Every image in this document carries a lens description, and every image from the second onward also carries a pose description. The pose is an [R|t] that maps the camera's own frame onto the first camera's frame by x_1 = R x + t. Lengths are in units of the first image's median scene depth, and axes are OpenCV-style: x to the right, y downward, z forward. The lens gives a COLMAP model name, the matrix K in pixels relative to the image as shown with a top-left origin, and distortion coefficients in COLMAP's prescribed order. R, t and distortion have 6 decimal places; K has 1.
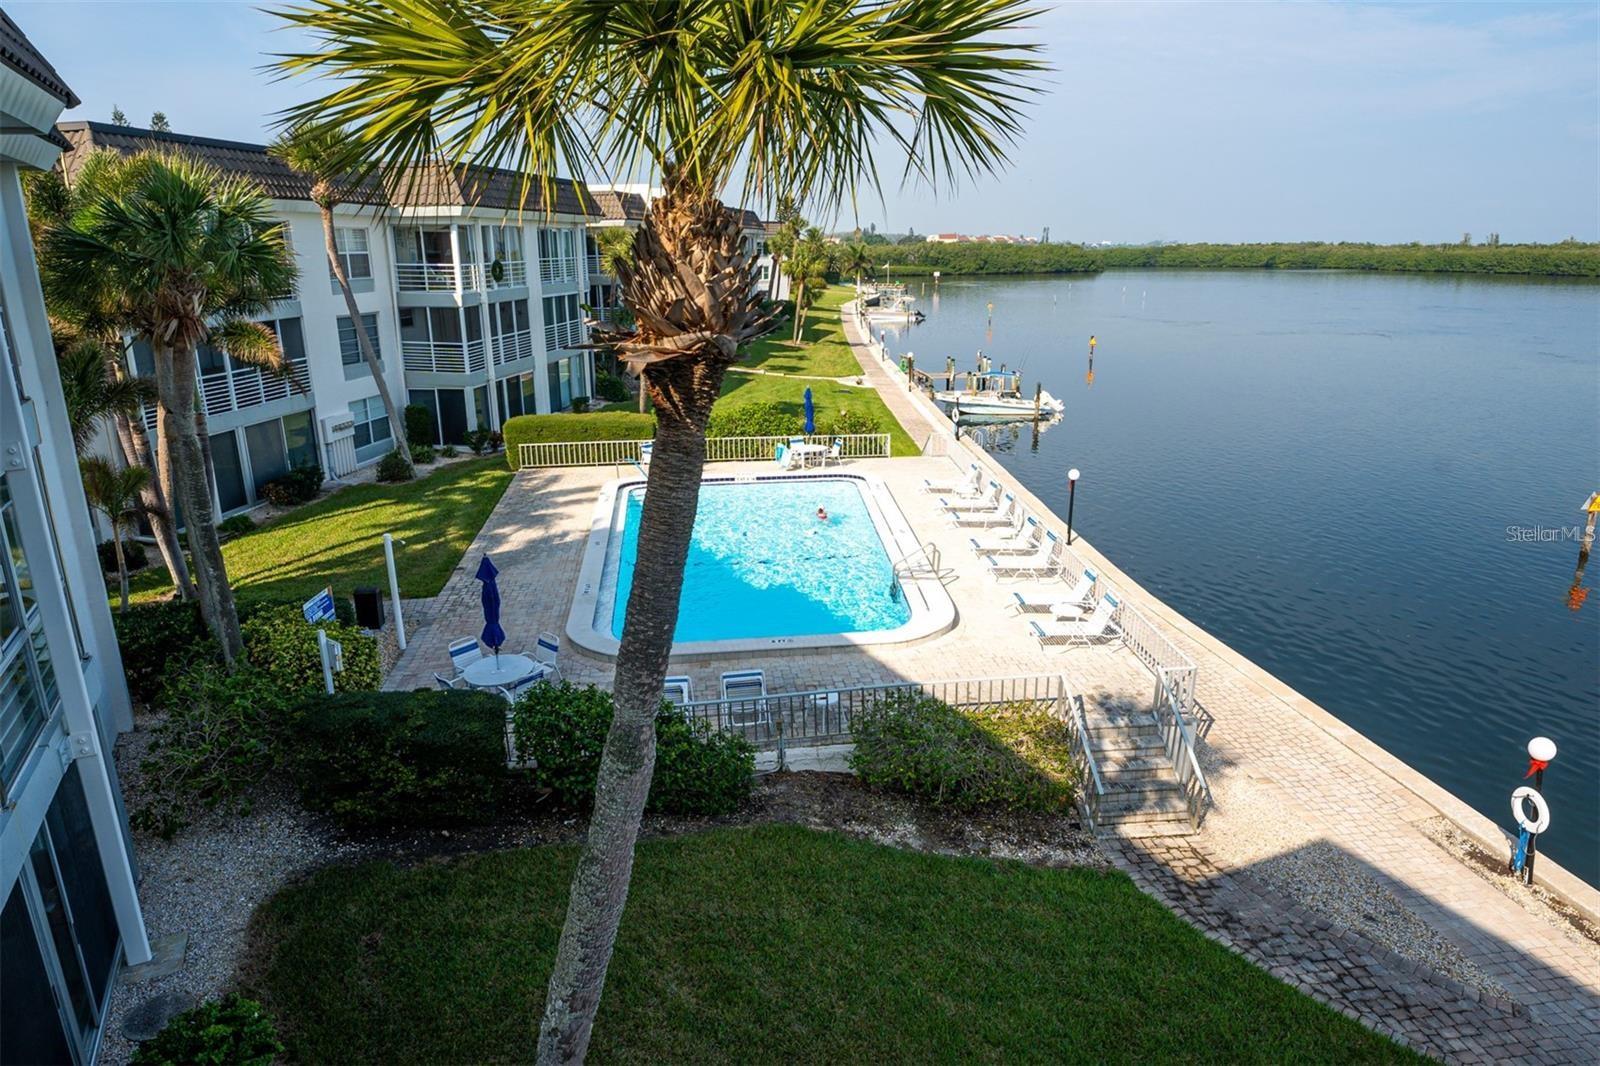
lens RADIAL K [[987.6, 0, 798.9], [0, 987.6, 509.2], [0, 0, 1]] dist [-0.029310, 0.001511]
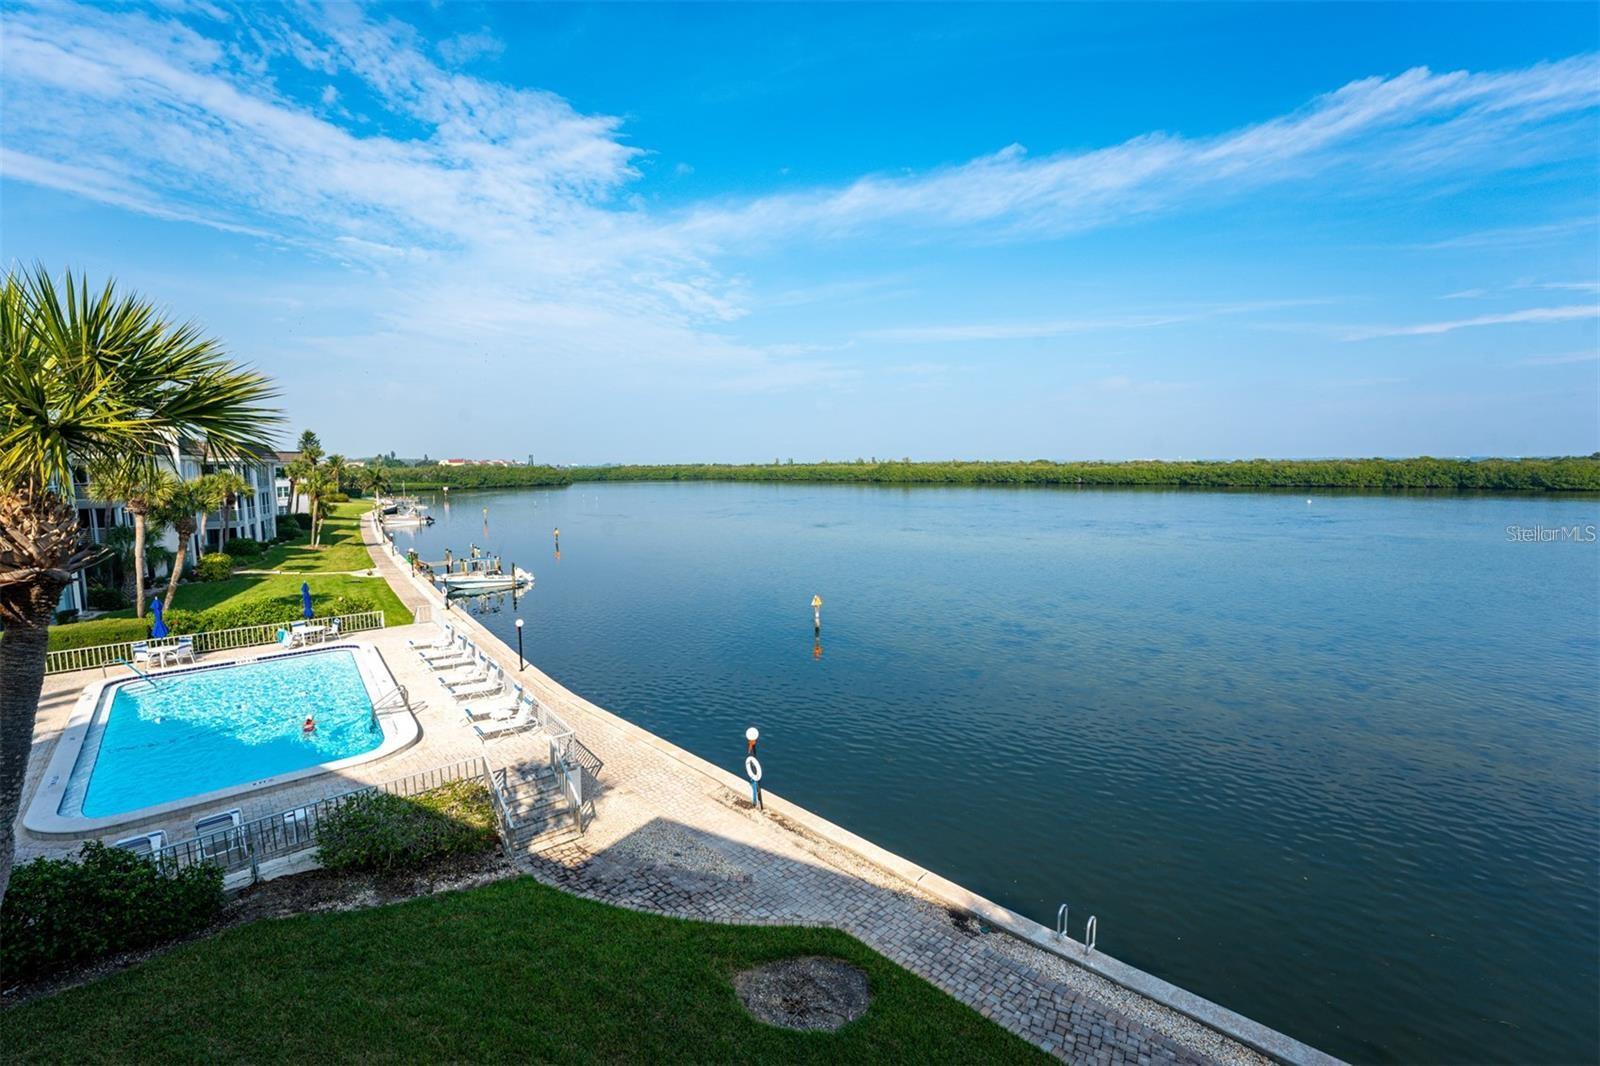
lens RADIAL K [[675.9, 0, 798.7], [0, 675.9, 525.7], [0, 0, 1]] dist [-0.023428, 0.002091]
pose [[0.819044, -0.050460, 0.571507, 0.065847], [0.148732, 0.980745, -0.126559, 0.016702], [-0.554117, 0.188659, 0.810779, -0.126957]]
